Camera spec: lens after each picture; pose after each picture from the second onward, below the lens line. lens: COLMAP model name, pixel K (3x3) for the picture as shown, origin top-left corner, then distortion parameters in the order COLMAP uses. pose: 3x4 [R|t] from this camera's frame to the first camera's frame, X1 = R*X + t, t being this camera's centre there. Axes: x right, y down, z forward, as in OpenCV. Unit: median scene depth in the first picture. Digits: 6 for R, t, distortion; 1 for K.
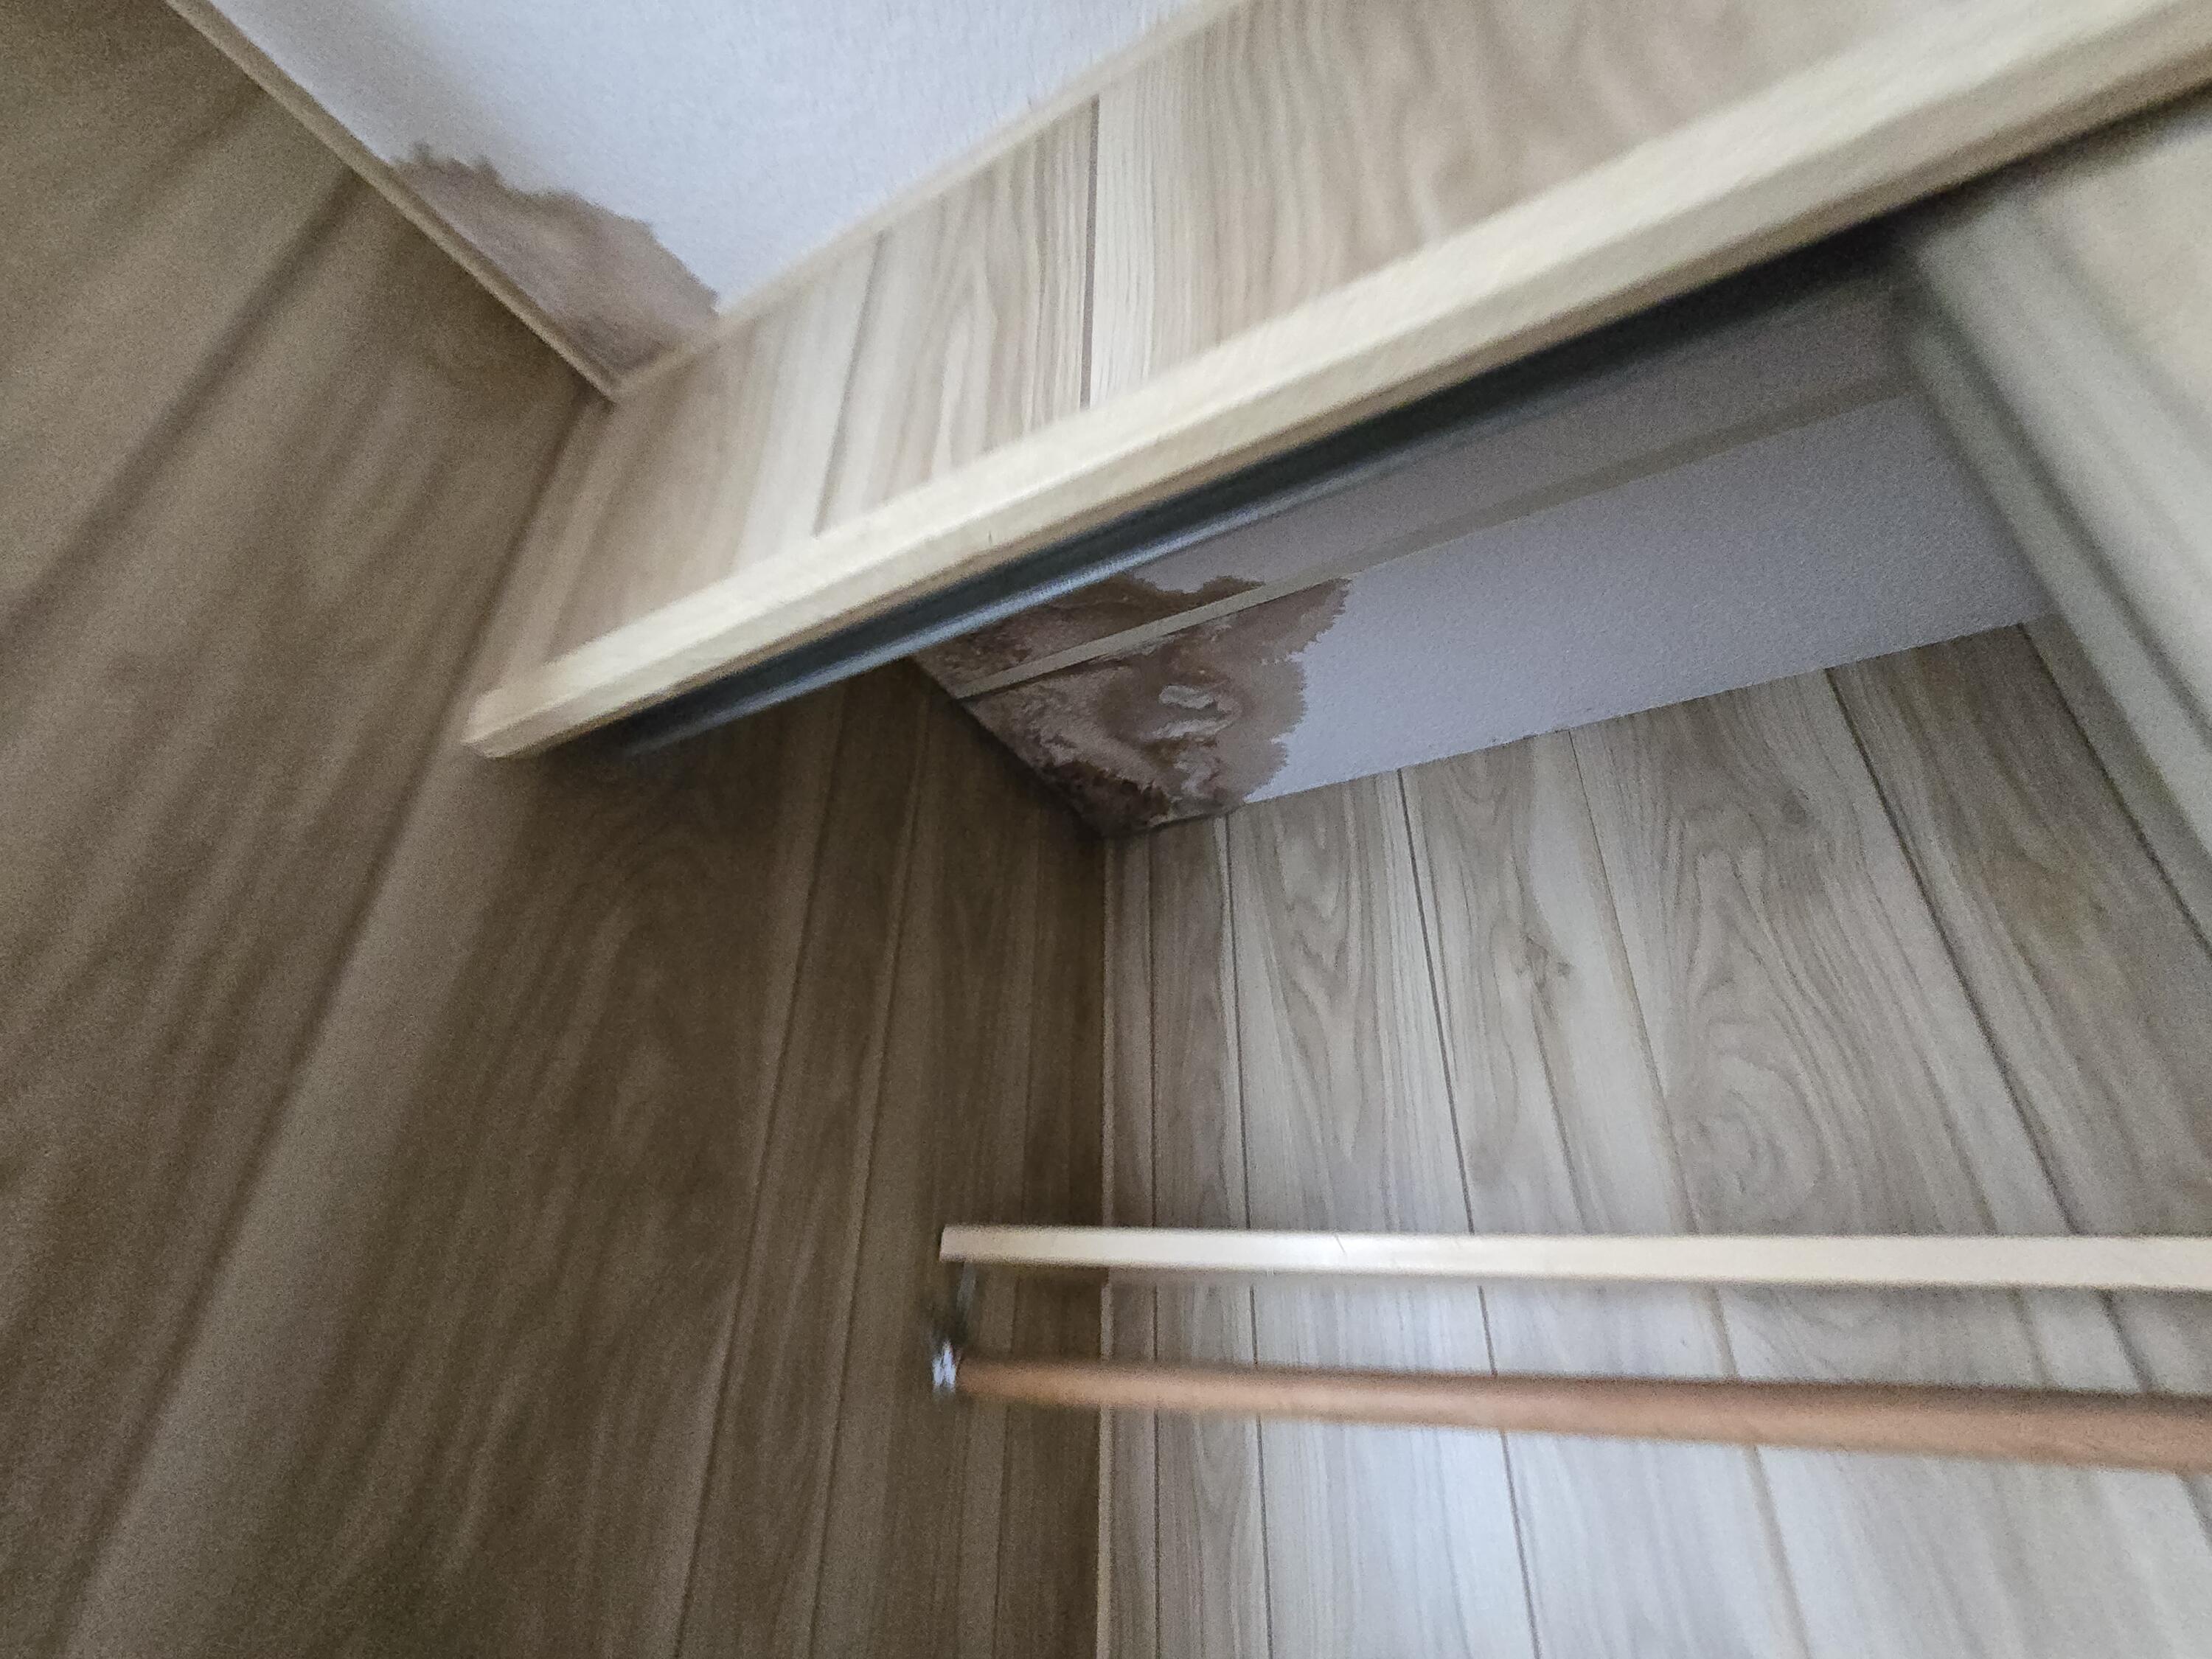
lens RADIAL K [[915.1, 0, 1104.3], [0, 915.1, 840.0], [0, 0, 1]] dist [-0.006773, 0.000727]
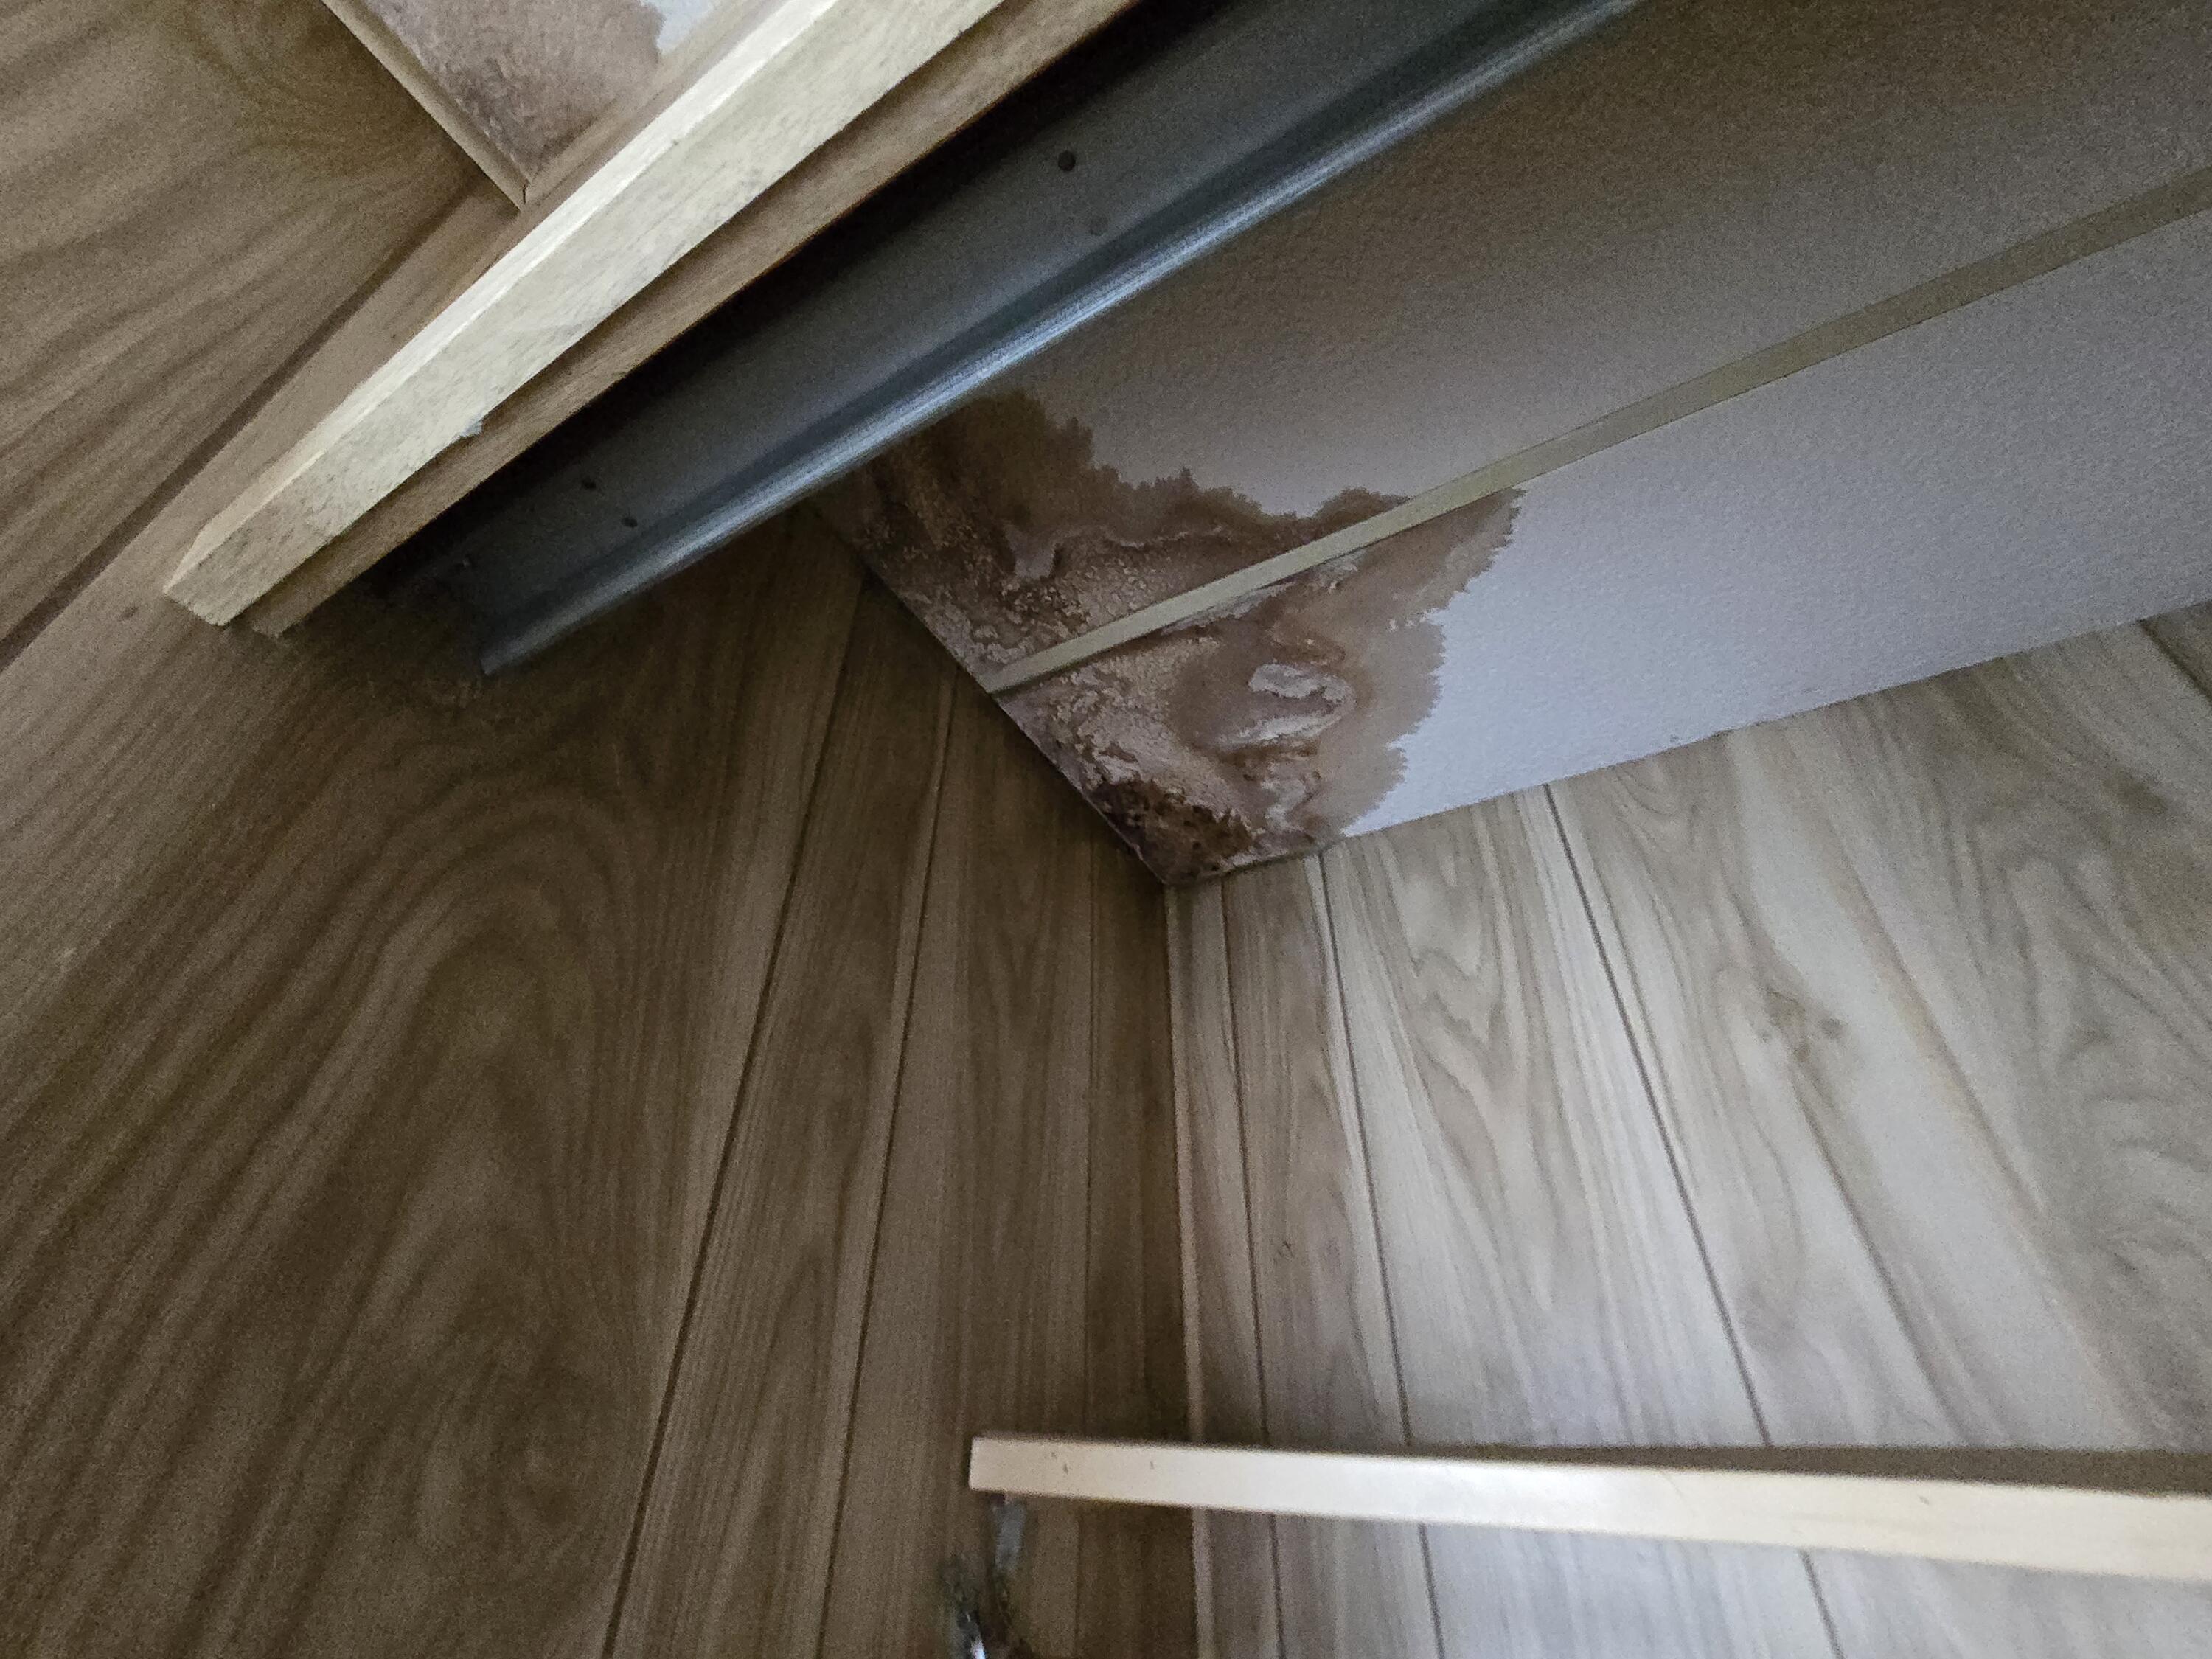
lens RADIAL K [[915.1, 0, 1105.6], [0, 915.1, 838.3], [0, 0, 1]] dist [-0.006773, 0.000727]
pose [[0.999843, -0.015151, -0.009232, -0.060677], [0.013905, 0.992351, -0.122661, 0.072363], [0.011020, 0.122514, 0.992406, 0.265958]]
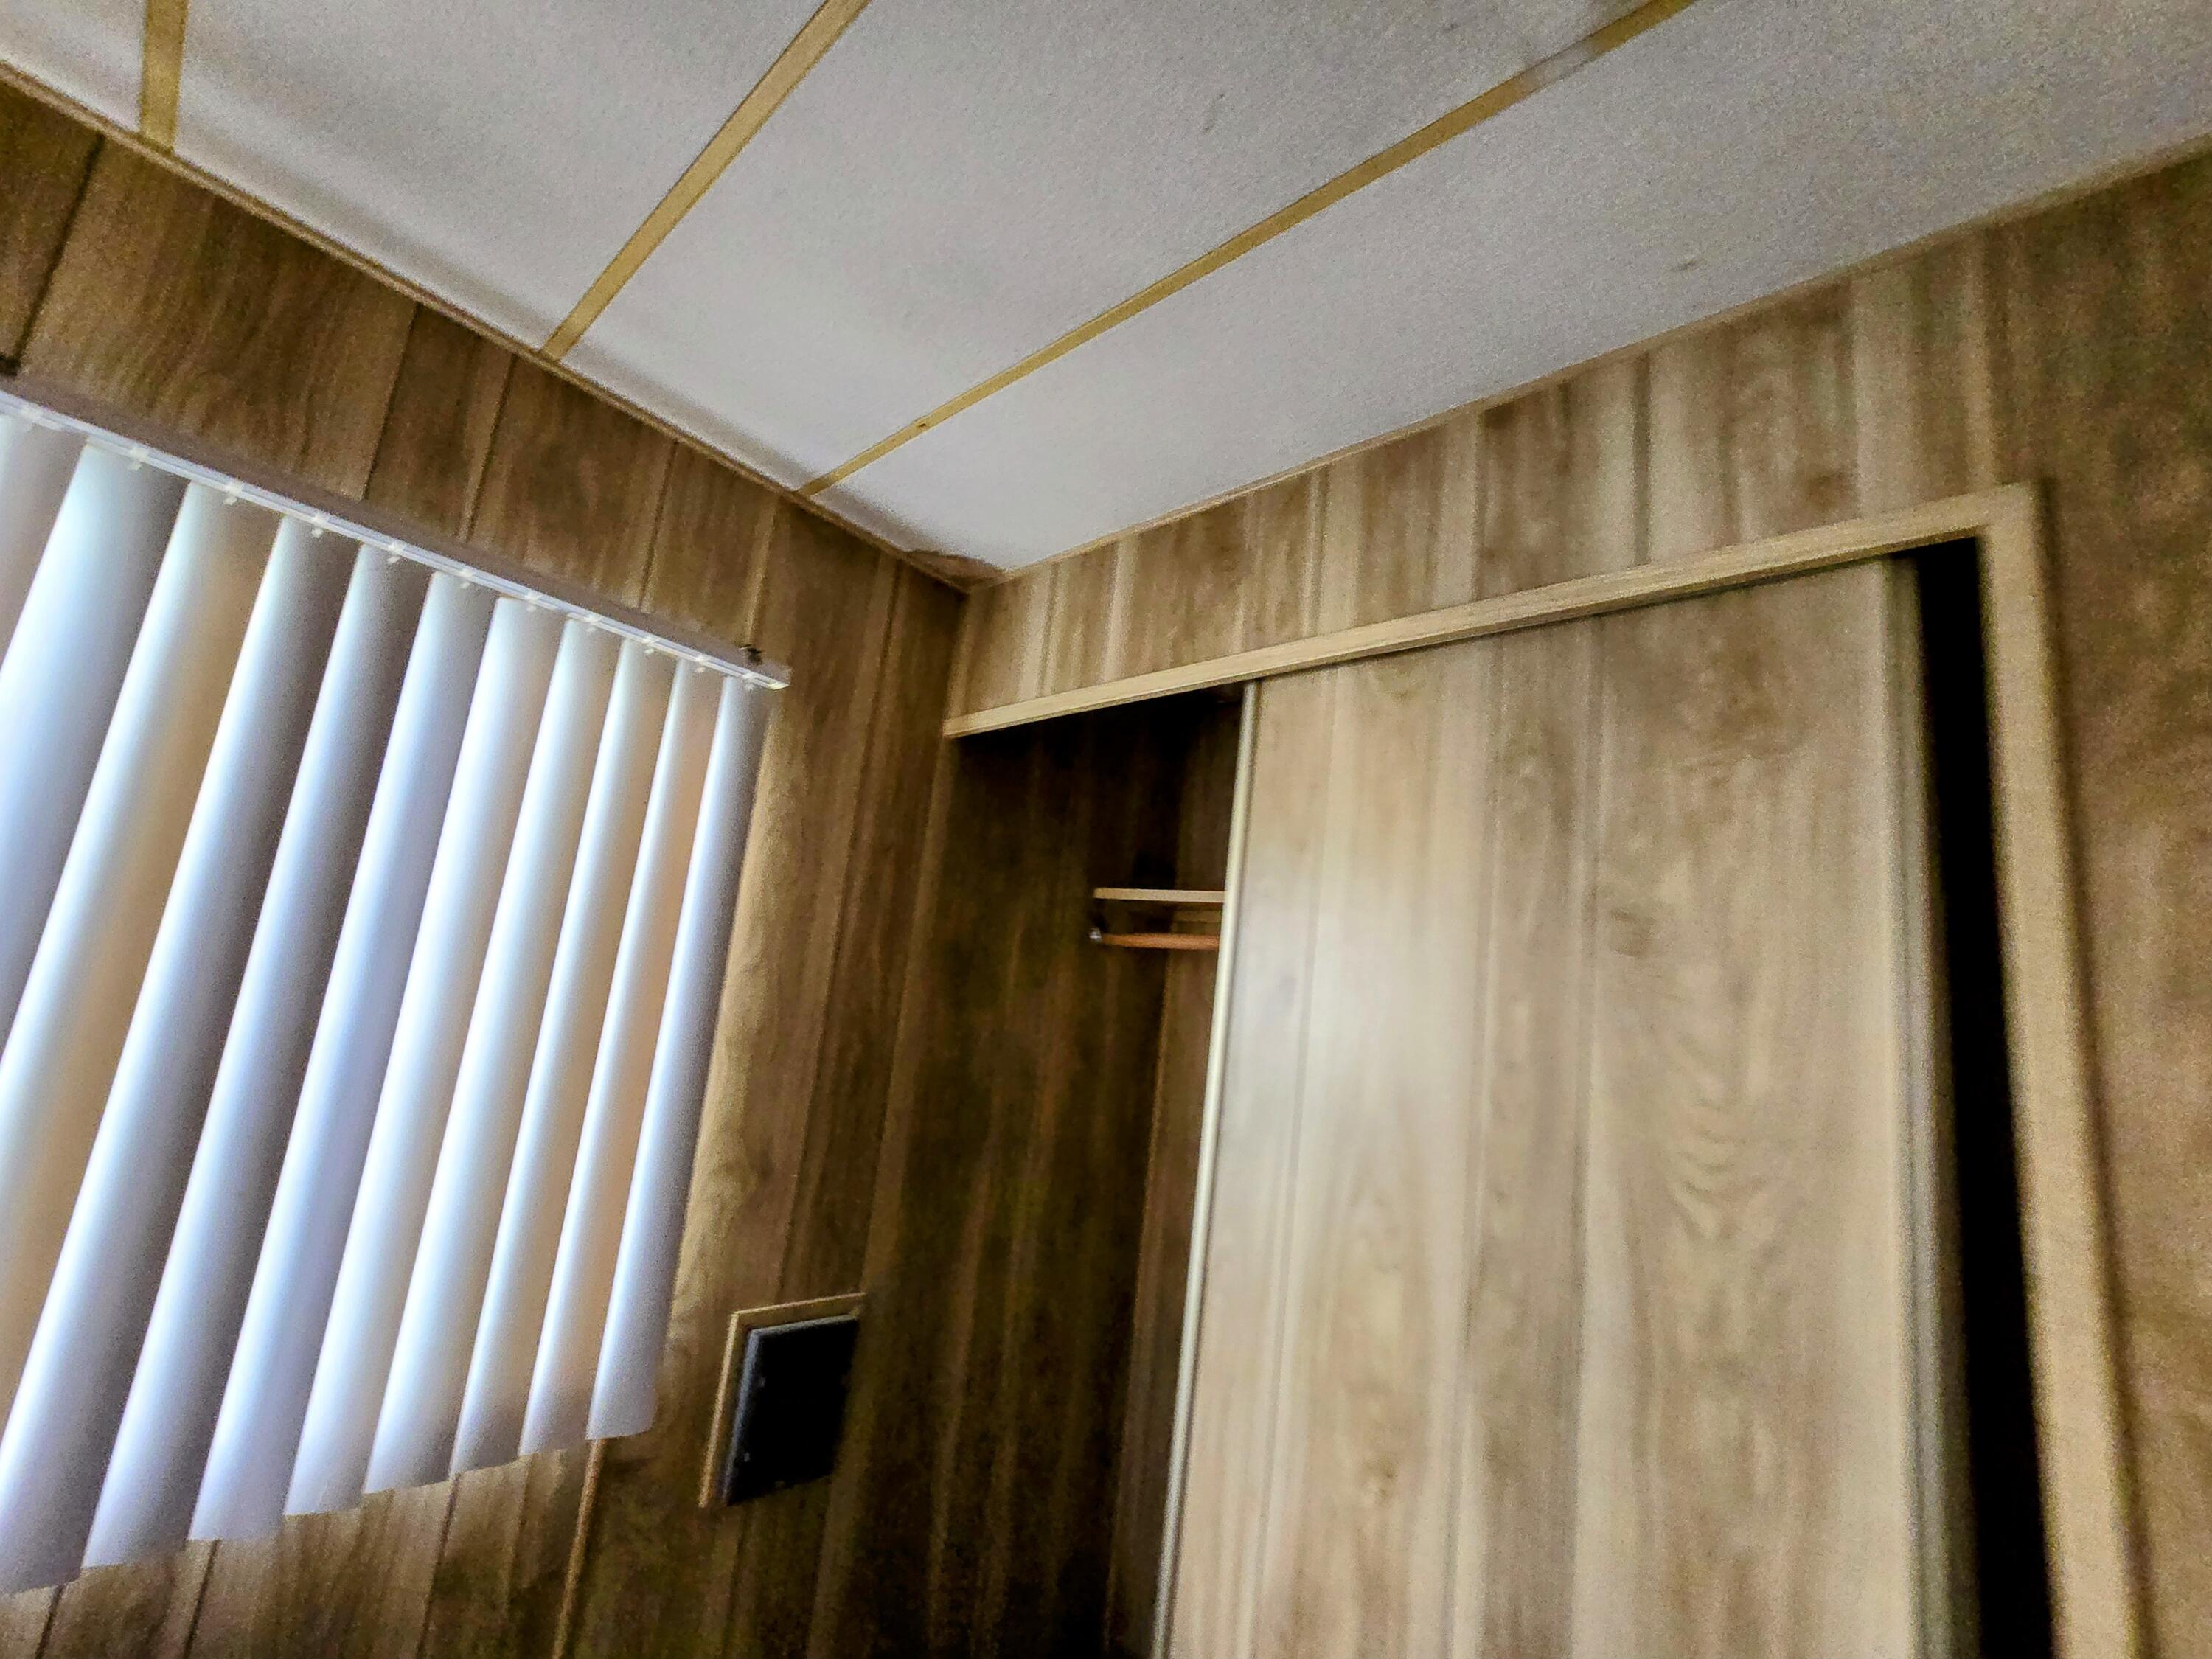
lens RADIAL K [[915.1, 0, 1114.7], [0, 915.1, 843.3], [0, 0, 1]] dist [-0.006773, 0.000727]
pose [[0.967892, 0.054747, -0.245331, 0.448040], [0.018913, 0.957366, 0.288257, -0.401610], [0.250653, -0.283641, 0.925592, -1.219344]]
